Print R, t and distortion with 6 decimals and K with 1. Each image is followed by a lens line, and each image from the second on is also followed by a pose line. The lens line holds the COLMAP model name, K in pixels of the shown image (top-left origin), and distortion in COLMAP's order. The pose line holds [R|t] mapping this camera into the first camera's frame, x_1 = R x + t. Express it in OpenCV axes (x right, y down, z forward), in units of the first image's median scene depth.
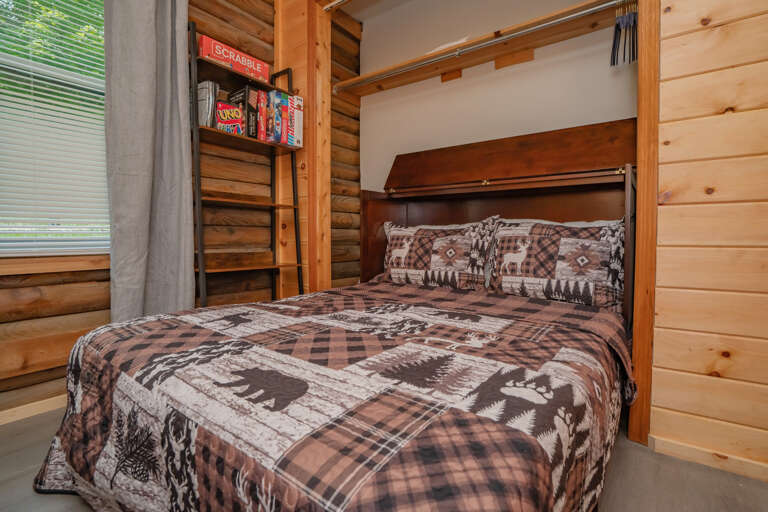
lens RADIAL K [[369.1, 0, 386.7], [0, 369.1, 240.3], [0, 0, 1]] dist [-0.000301, 0.000288]
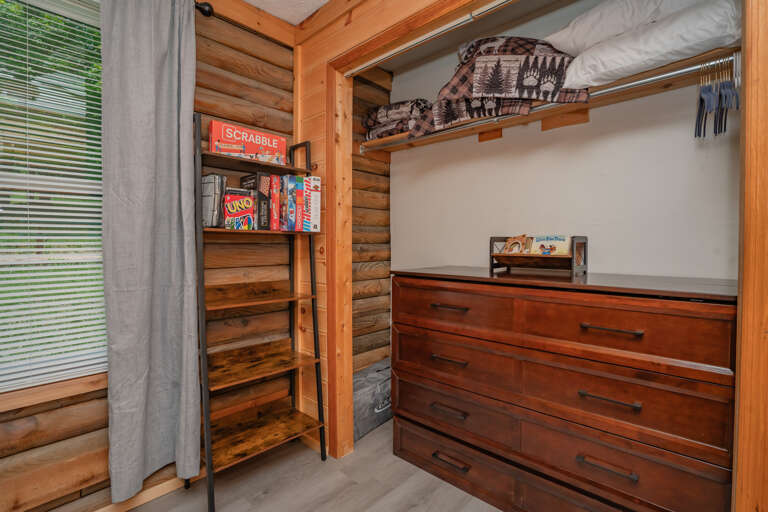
lens RADIAL K [[369.1, 0, 386.7], [0, 369.1, 240.3], [0, 0, 1]] dist [-0.000301, 0.000288]
pose [[0.992540, -0.002012, -0.121899, 0.042912], [0.000520, 0.999925, -0.012265, -0.217334], [0.121915, 0.012110, 0.992467, 0.123322]]
